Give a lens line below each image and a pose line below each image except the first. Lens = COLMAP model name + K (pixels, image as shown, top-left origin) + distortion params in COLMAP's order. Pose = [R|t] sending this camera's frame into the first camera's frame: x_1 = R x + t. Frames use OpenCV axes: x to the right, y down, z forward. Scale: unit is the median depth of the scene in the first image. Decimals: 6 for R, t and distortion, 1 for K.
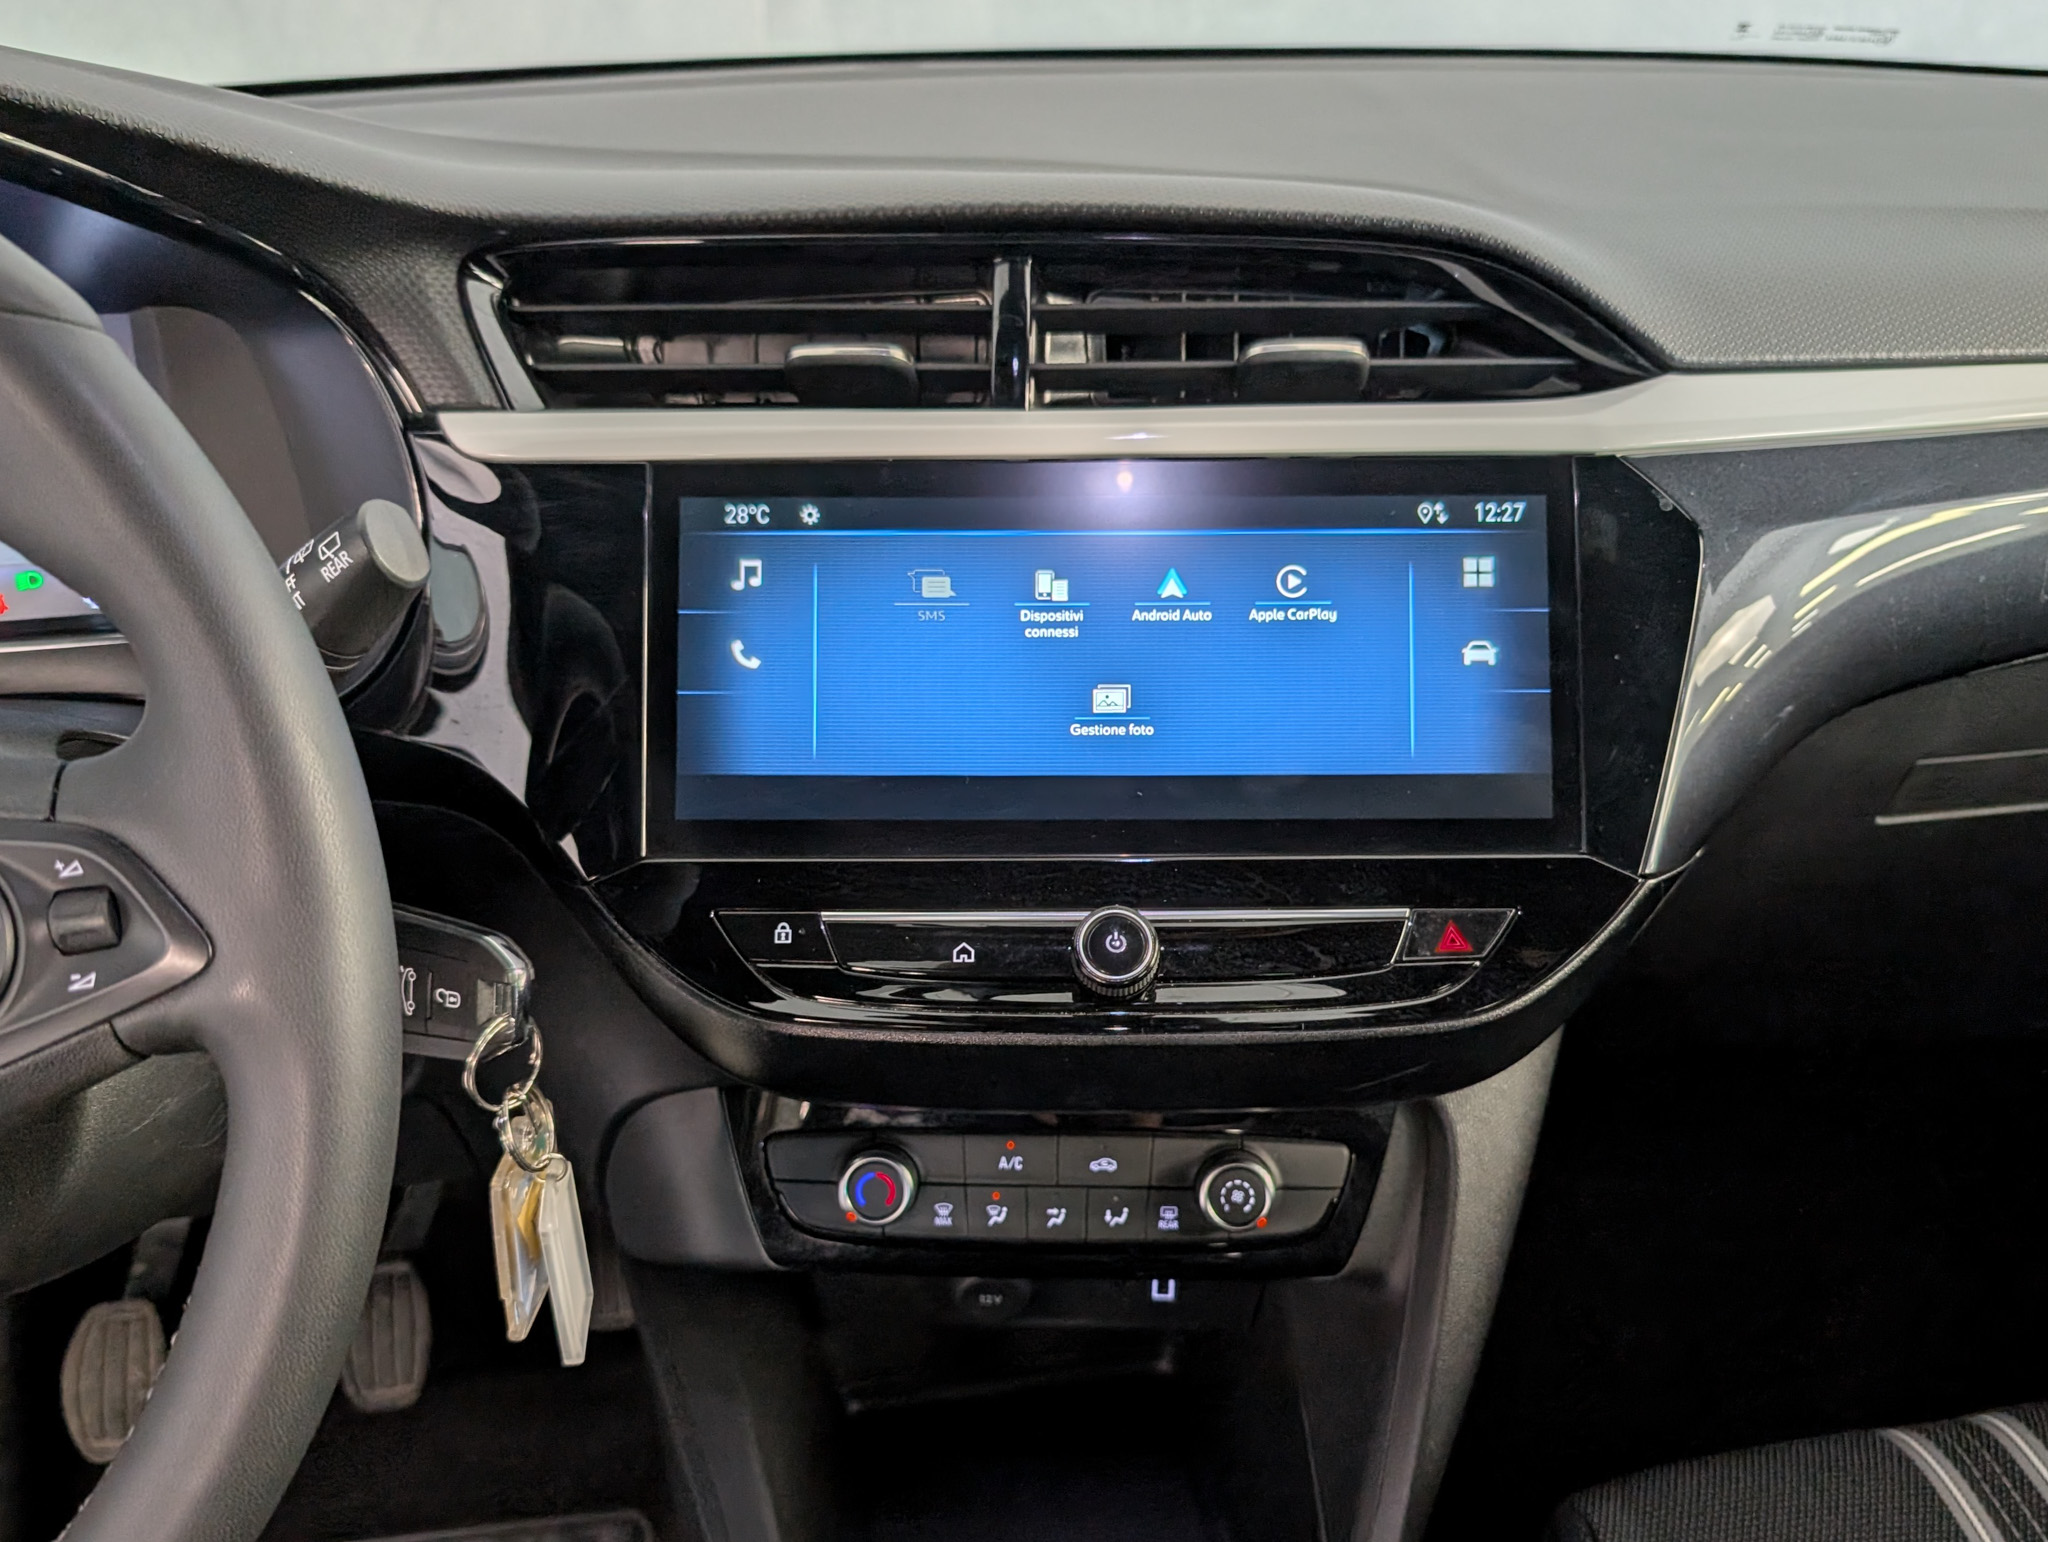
lens RADIAL K [[1905.8, 0, 1053.9], [0, 1905.8, 900.4], [0, 0, 1]] dist [-0.003770, -0.076937]
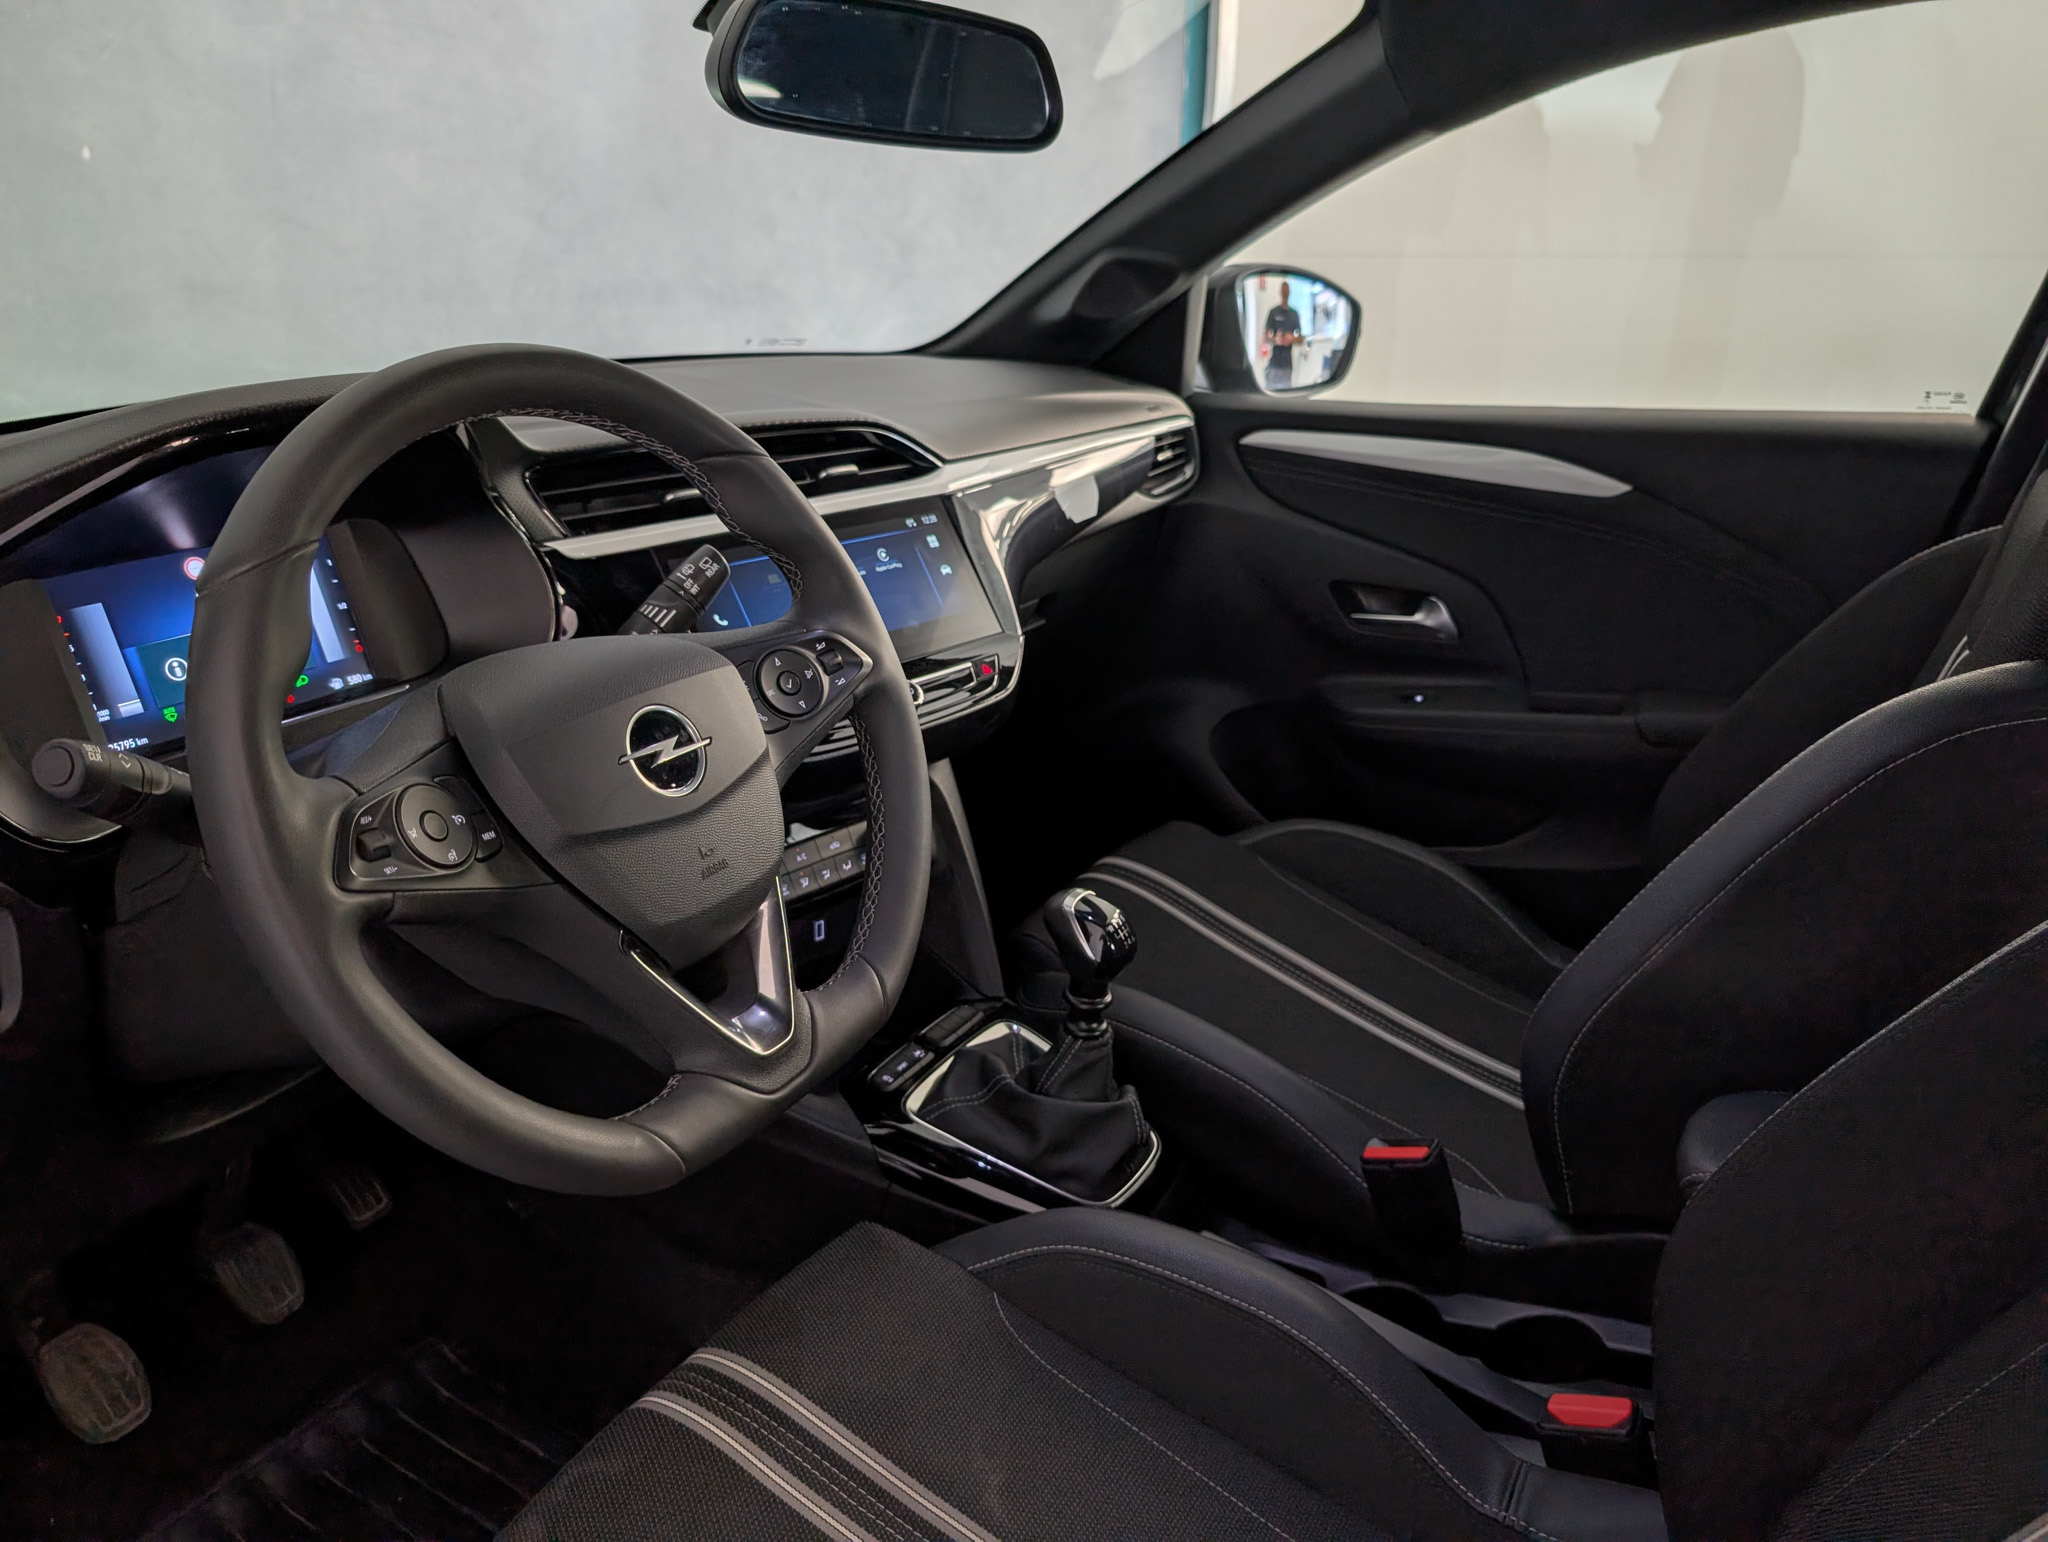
lens RADIAL K [[1471.0, 0, 1024.0], [0, 1471.0, 771.0], [0, 0, 1]] dist [0.011067, -0.002949]
pose [[0.652795, -0.253887, 0.713722, -1.185789], [0.357848, 0.933767, 0.004862, 0.154394], [-0.667685, 0.252230, 0.700412, -0.415108]]
